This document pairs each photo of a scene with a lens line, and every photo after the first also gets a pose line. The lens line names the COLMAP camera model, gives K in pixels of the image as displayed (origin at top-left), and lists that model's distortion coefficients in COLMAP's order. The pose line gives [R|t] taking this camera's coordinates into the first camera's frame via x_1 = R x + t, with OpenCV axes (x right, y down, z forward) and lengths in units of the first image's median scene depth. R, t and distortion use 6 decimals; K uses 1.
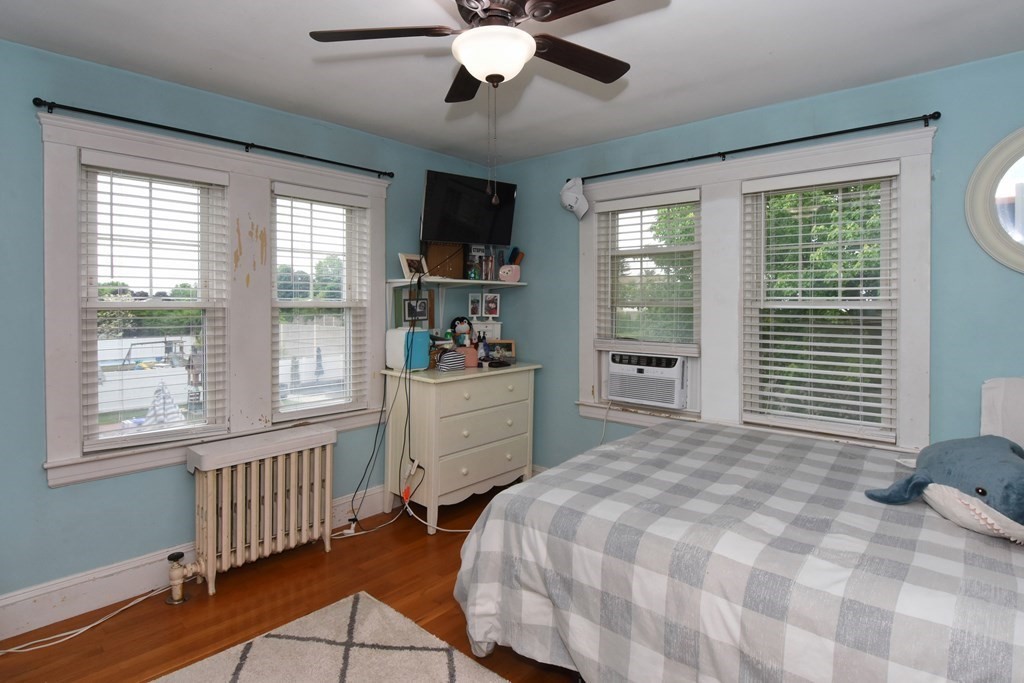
lens RADIAL K [[542.4, 0, 506.5], [0, 542.4, 298.4], [0, 0, 1]] dist [-0.003639, 0.010973]
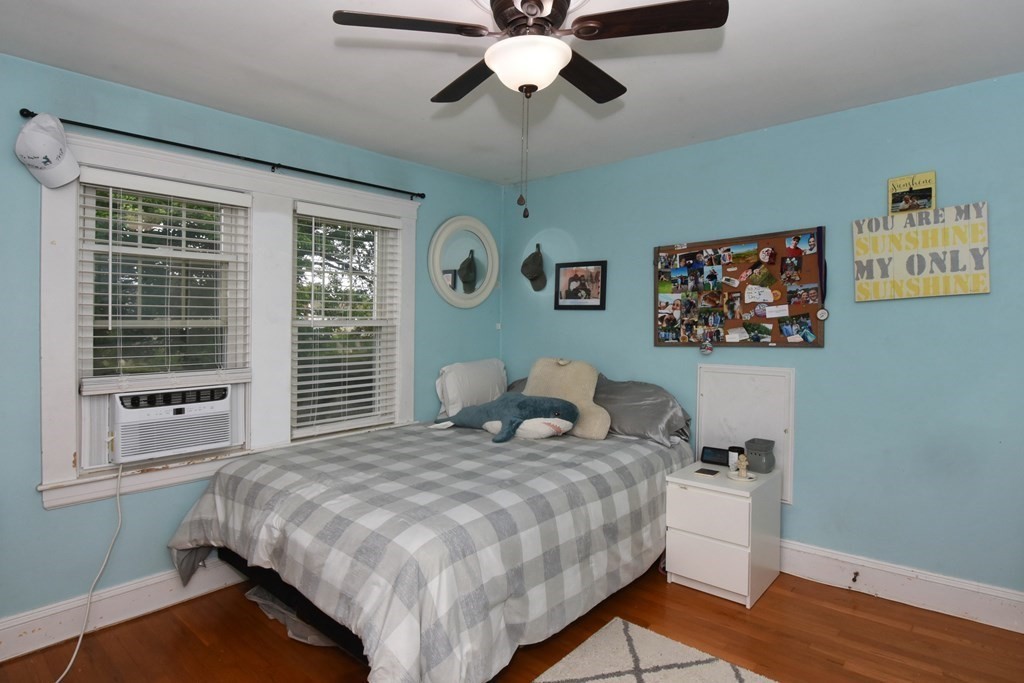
lens RADIAL K [[561.4, 0, 531.4], [0, 561.4, 341.5], [0, 0, 1]] dist [-0.005011, 0.015226]
pose [[-0.022487, -0.039789, 0.998955, -0.570917], [-0.008538, 0.999179, 0.039606, -0.000228], [-0.999711, -0.007639, -0.022808, 0.541695]]
